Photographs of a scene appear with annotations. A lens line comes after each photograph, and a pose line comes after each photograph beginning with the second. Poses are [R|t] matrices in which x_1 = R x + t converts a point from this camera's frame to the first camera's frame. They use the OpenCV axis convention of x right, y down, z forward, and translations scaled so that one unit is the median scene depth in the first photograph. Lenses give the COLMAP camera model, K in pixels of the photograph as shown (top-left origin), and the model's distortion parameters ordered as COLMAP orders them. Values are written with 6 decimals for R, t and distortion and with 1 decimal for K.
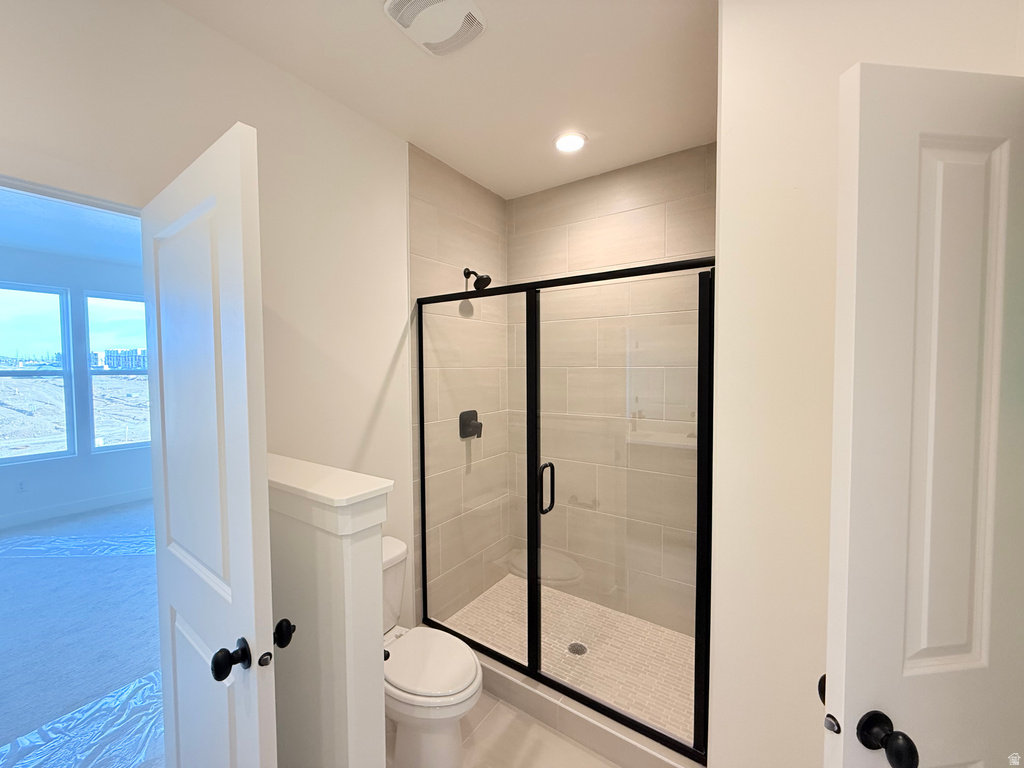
lens RADIAL K [[407.0, 0, 510.2], [0, 407.0, 382.4], [0, 0, 1]] dist [0.001261, -0.000268]
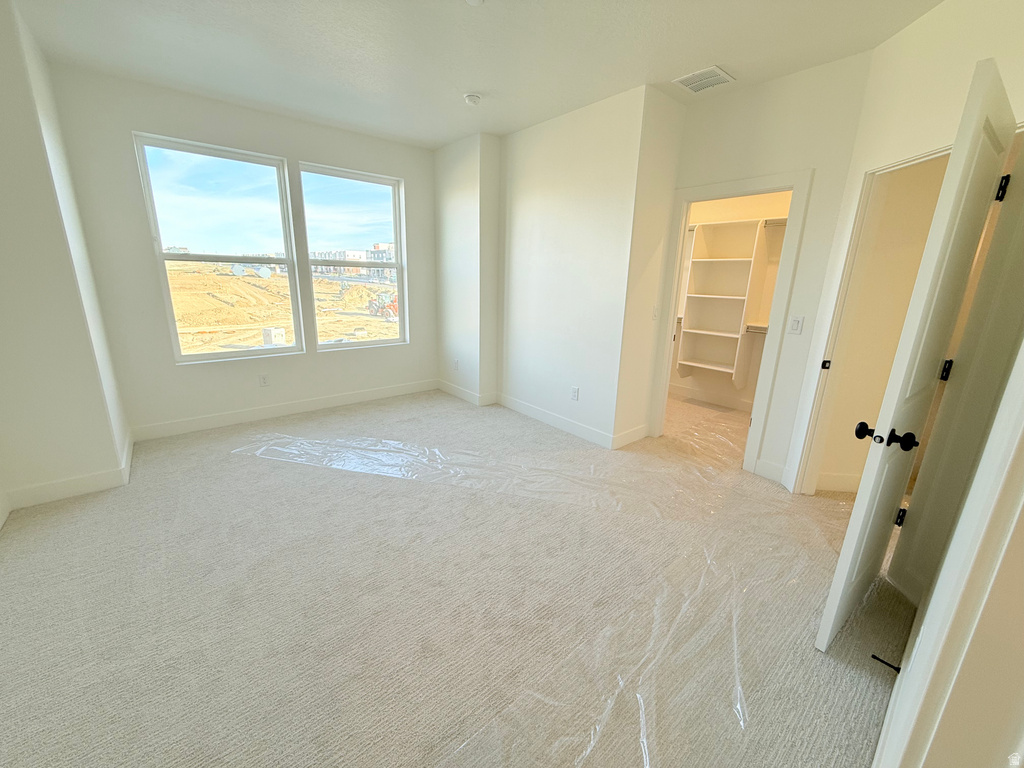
lens RADIAL K [[407.0, 0, 510.2], [0, 407.0, 382.4], [0, 0, 1]] dist [0.001261, -0.000268]
pose [[0.962008, 0.098163, -0.254764, -0.353442], [-0.041913, 0.975165, 0.217477, 0.021269], [0.269785, -0.198537, 0.942231, 0.221319]]
